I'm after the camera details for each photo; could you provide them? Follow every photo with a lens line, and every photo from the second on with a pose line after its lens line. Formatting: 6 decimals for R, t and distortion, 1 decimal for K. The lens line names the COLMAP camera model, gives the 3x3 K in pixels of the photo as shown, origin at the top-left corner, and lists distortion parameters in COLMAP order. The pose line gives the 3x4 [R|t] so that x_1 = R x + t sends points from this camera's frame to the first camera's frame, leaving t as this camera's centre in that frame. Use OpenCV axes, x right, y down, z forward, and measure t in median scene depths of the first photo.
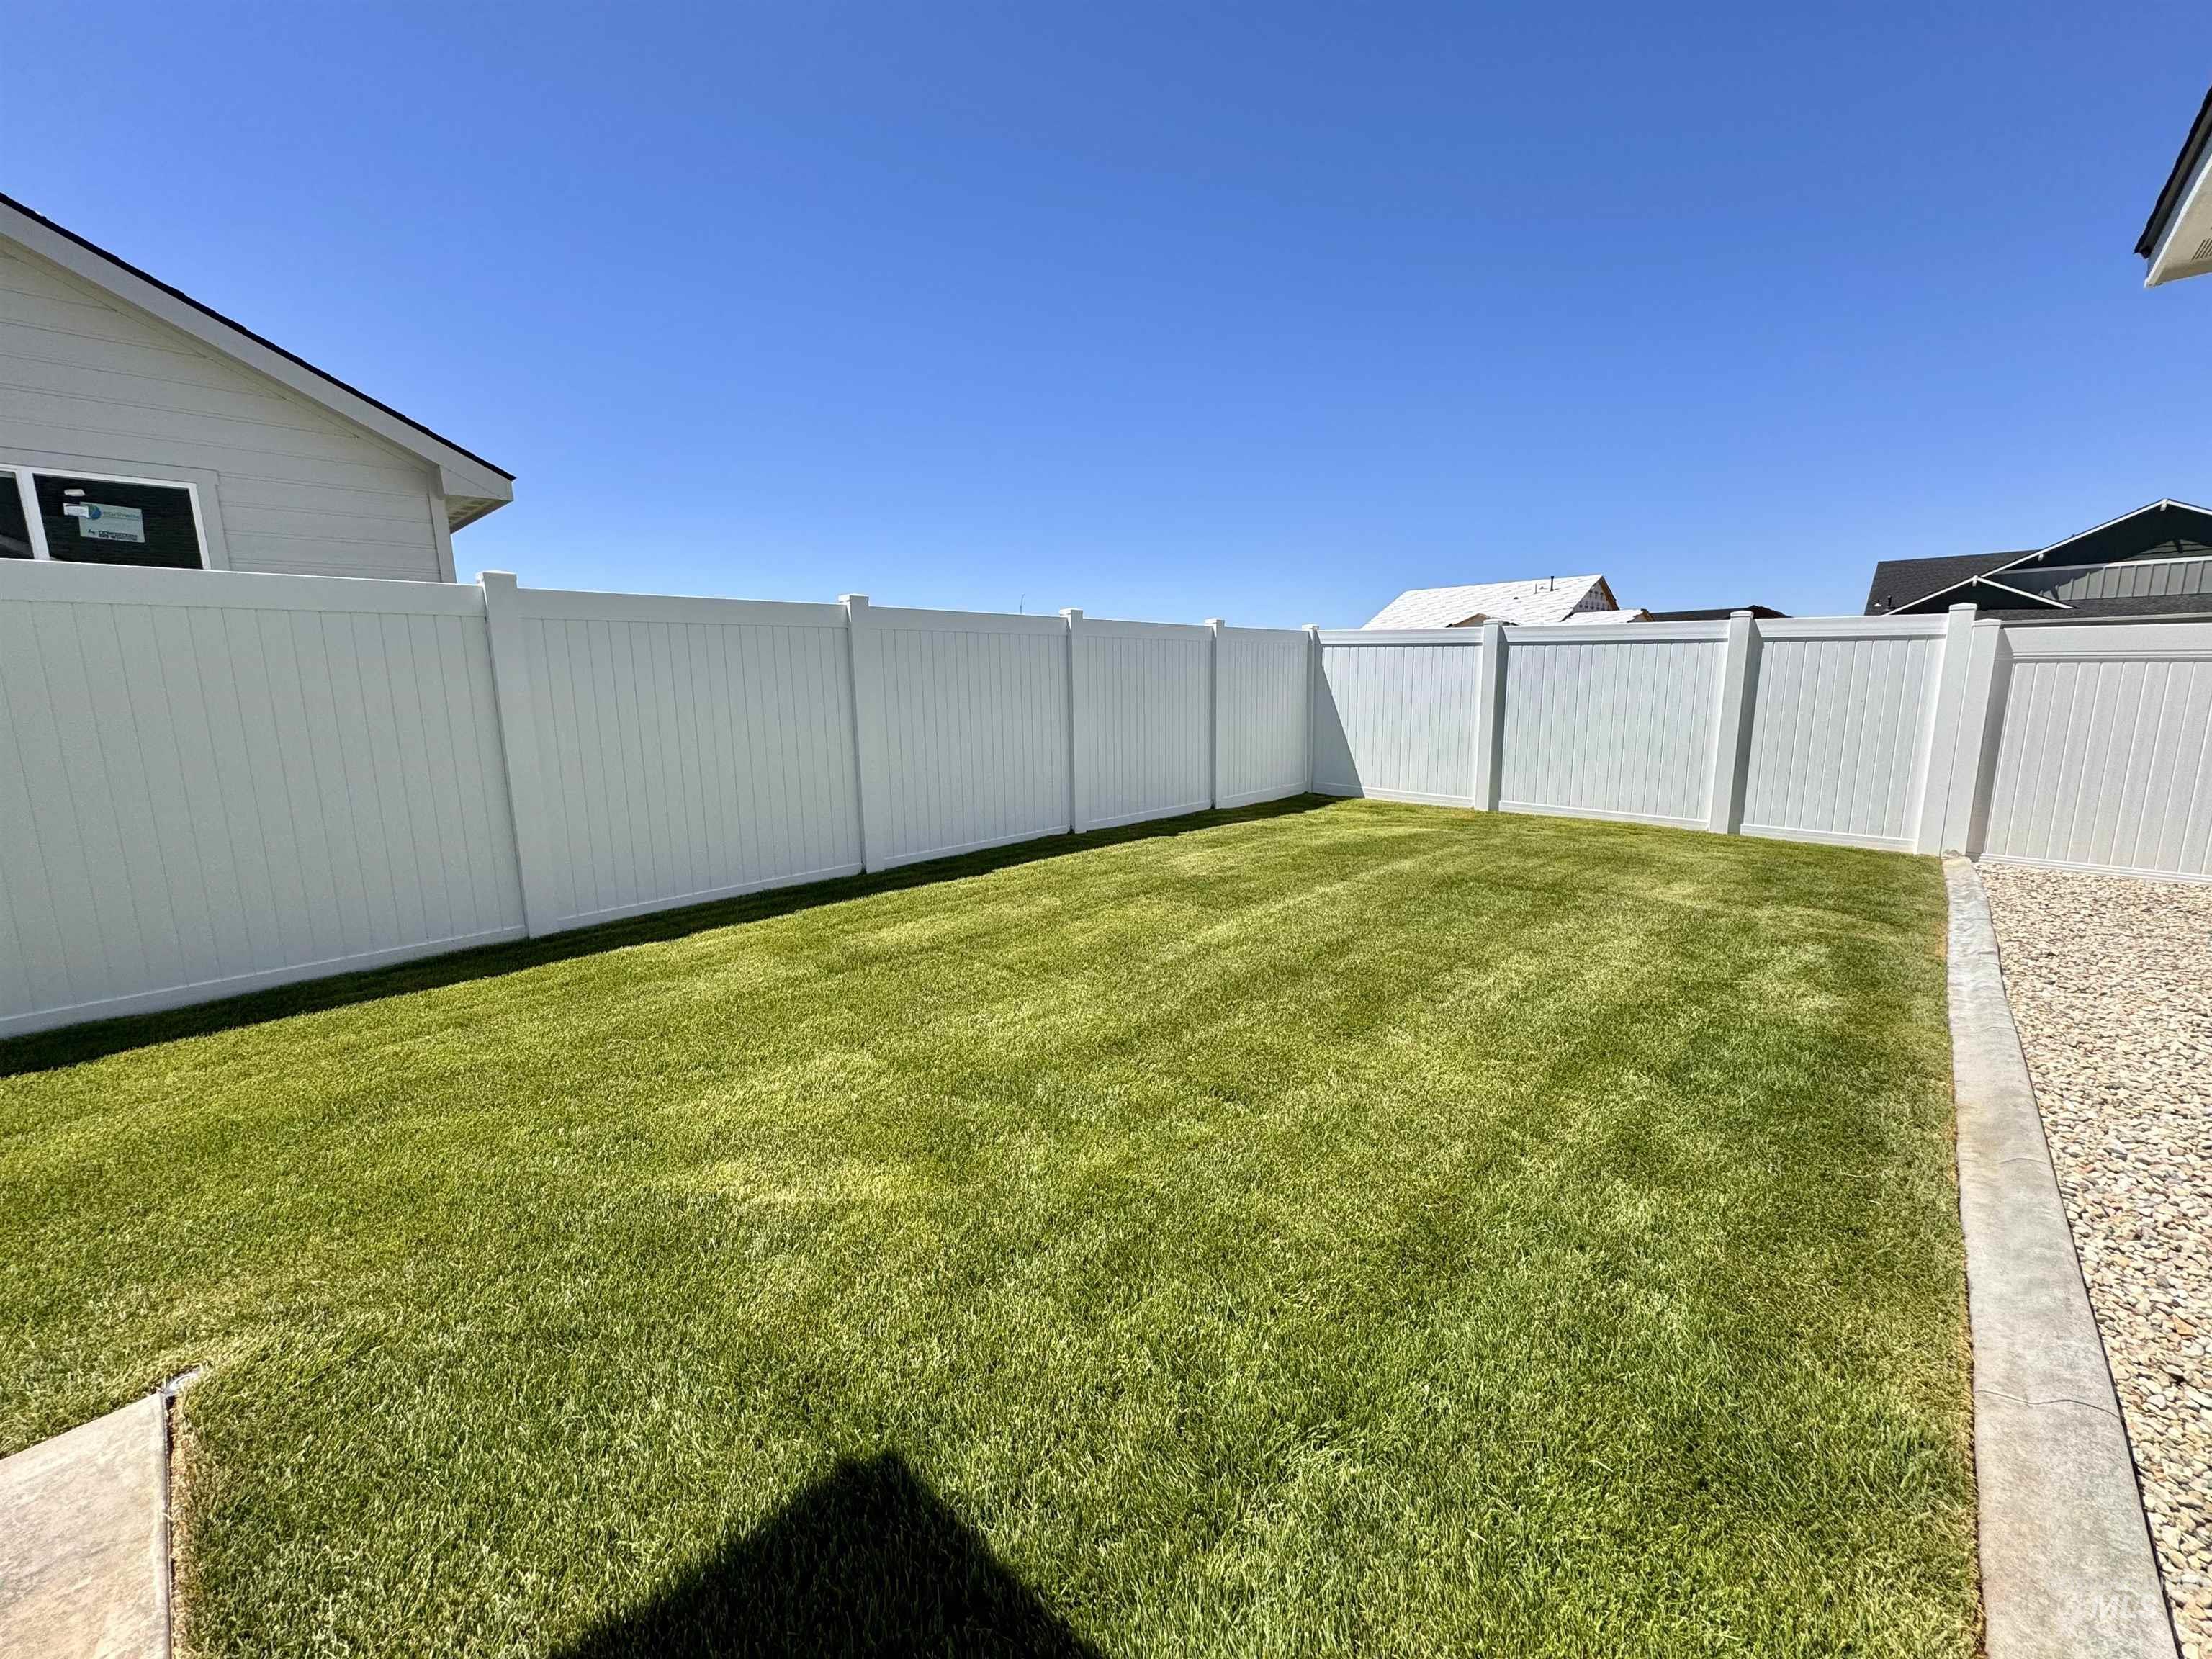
lens RADIAL K [[889.7, 0, 1099.6], [0, 889.7, 833.7], [0, 0, 1]] dist [-0.000794, 0.000079]
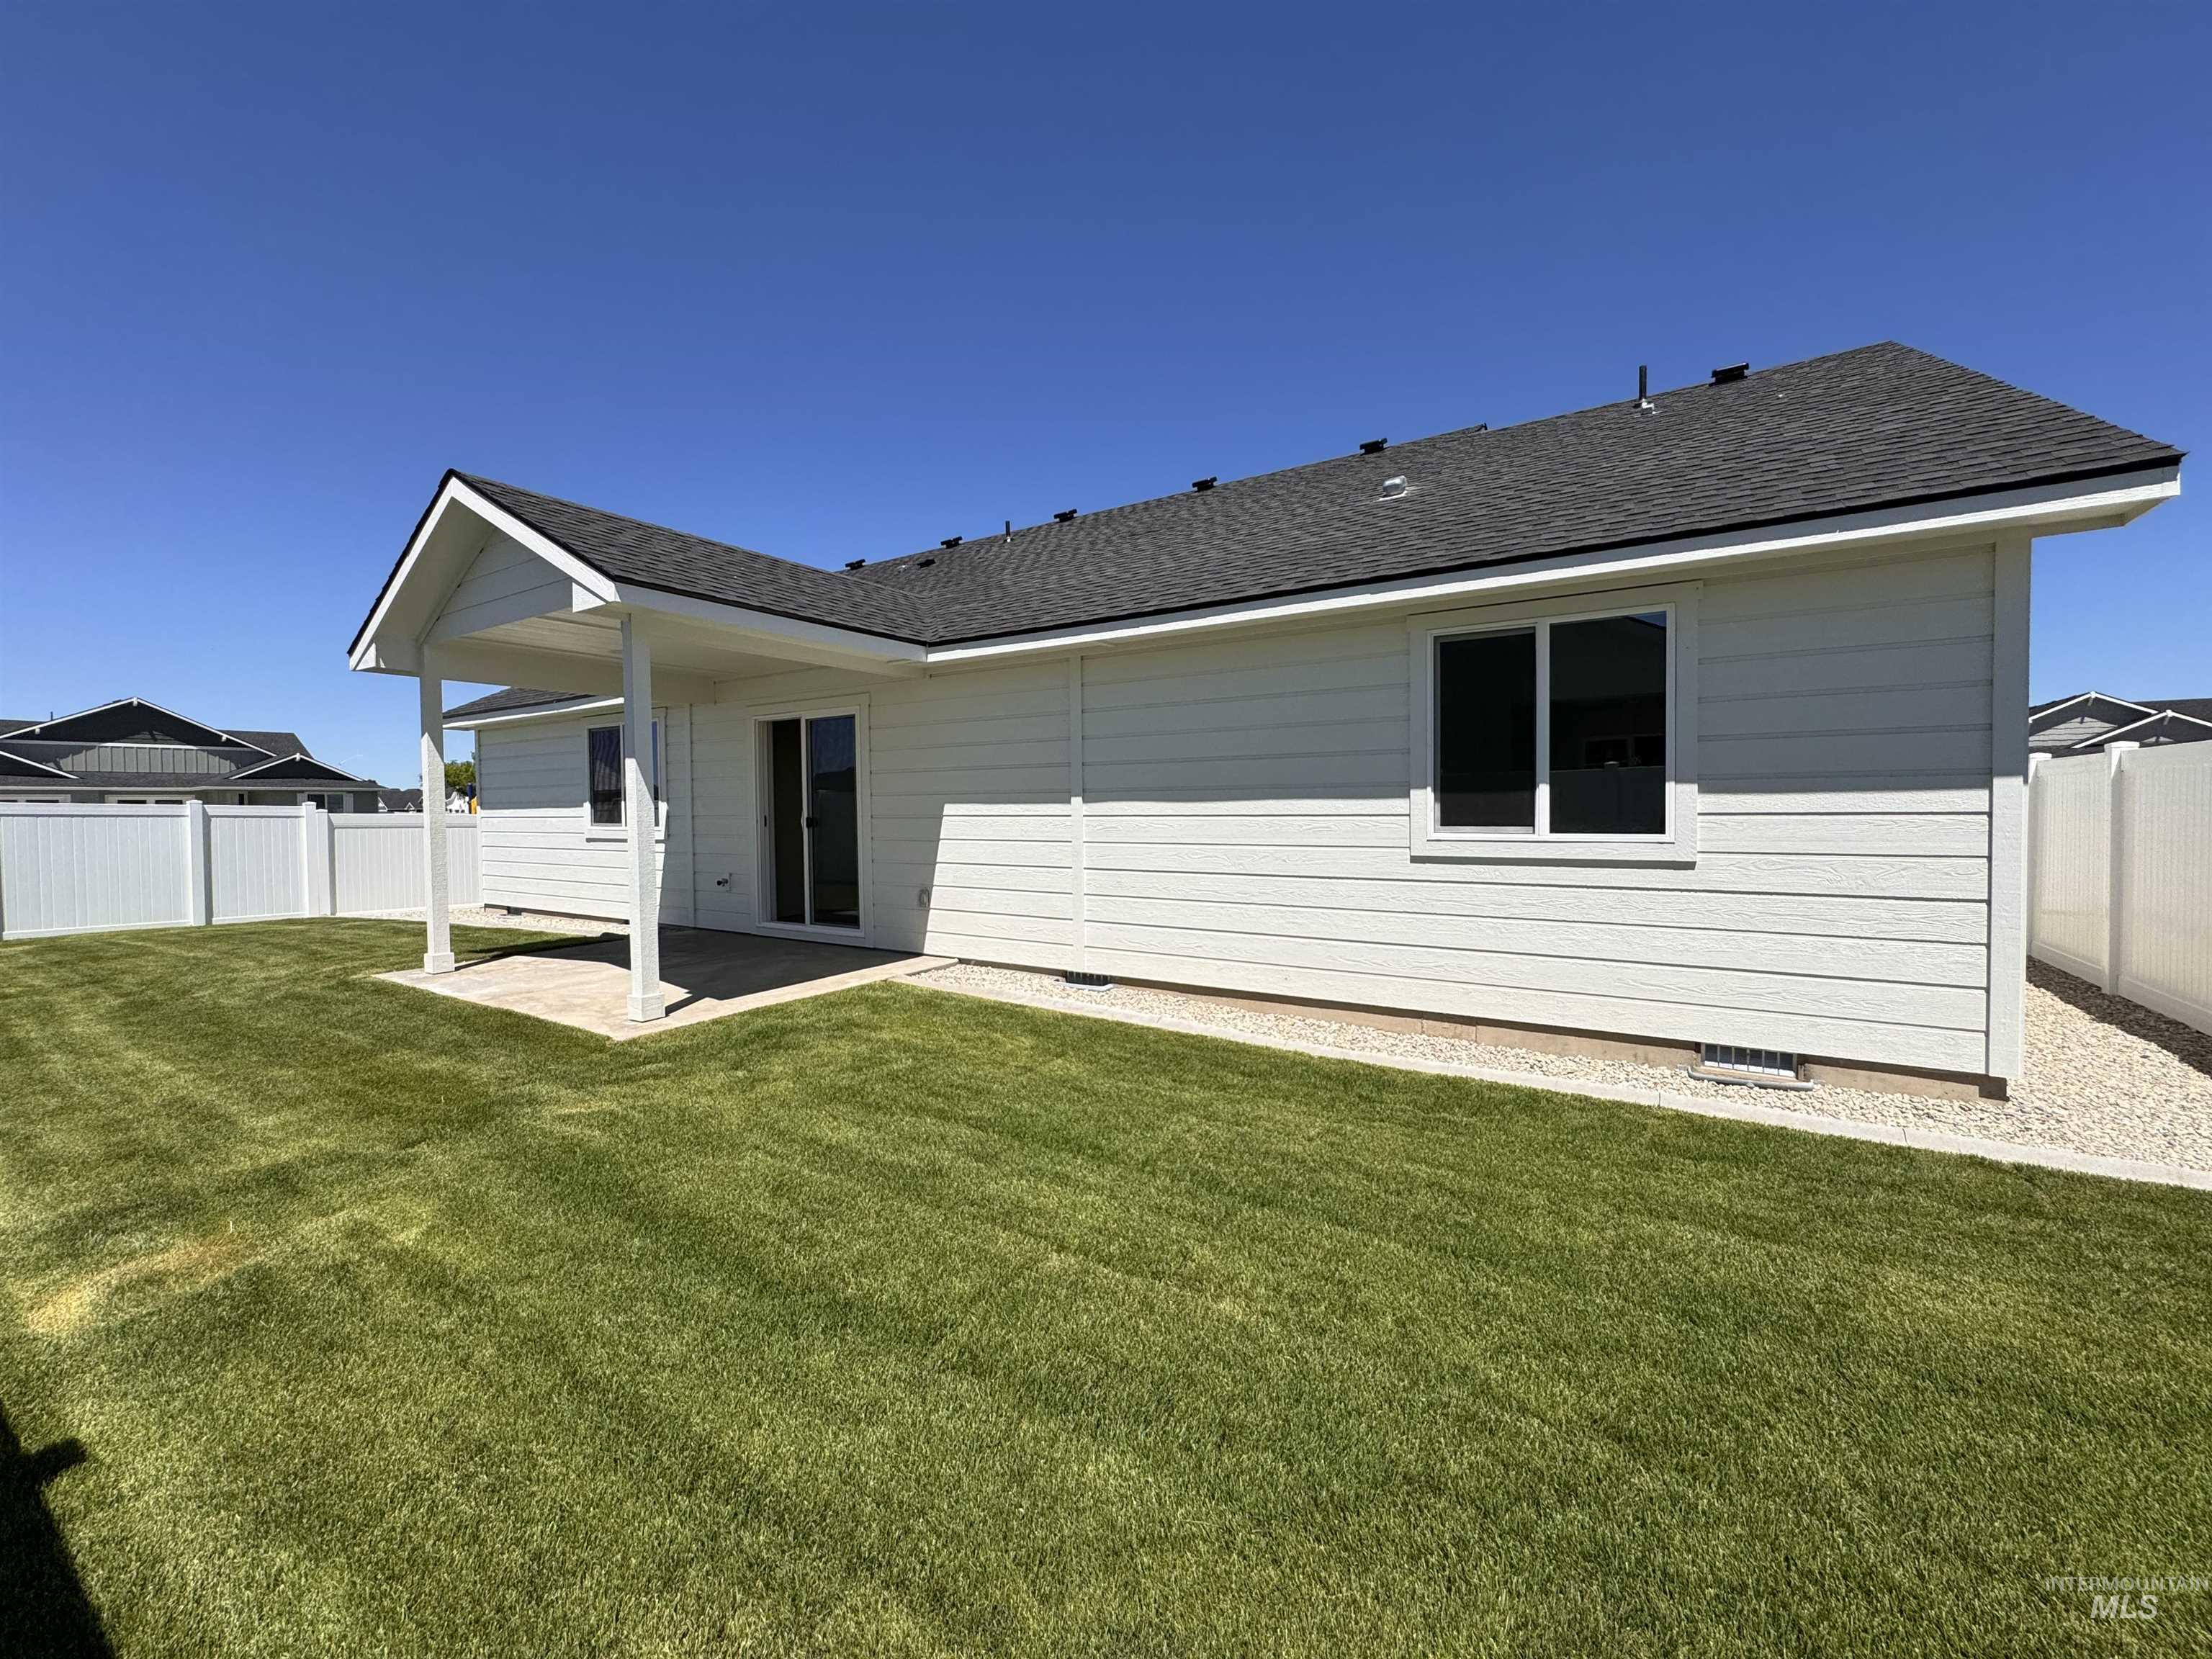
lens RADIAL K [[889.7, 0, 1099.6], [0, 889.7, 833.7], [0, 0, 1]] dist [-0.000794, 0.000079]
pose [[-0.156633, -0.007933, 0.987625, -0.242273], [0.184156, 0.982197, 0.037096, 0.015474], [-0.970336, 0.187688, -0.152383, -0.088197]]
